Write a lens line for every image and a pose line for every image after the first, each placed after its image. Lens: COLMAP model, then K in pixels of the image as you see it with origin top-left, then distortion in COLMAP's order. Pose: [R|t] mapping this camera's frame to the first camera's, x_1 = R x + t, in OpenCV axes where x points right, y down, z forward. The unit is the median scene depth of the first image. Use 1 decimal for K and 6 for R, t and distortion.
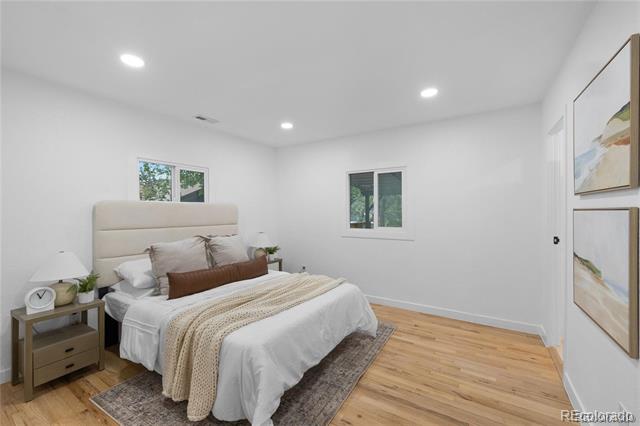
lens RADIAL K [[269.6, 0, 315.0], [0, 269.6, 212.8], [0, 0, 1]] dist [0.001961, -0.000785]
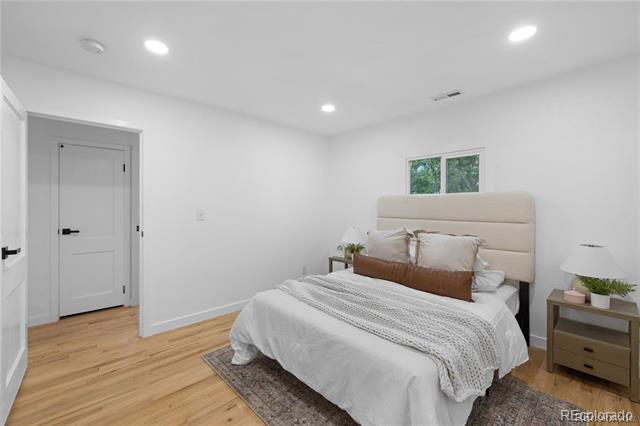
lens RADIAL K [[269.6, 0, 315.8], [0, 269.6, 208.7], [0, 0, 1]] dist [0.001961, -0.000785]
pose [[-0.265516, 0.011244, -0.964041, 0.650446], [0.000146, 0.999932, 0.011622, 0.001325], [0.964107, 0.002945, -0.265499, 1.012194]]
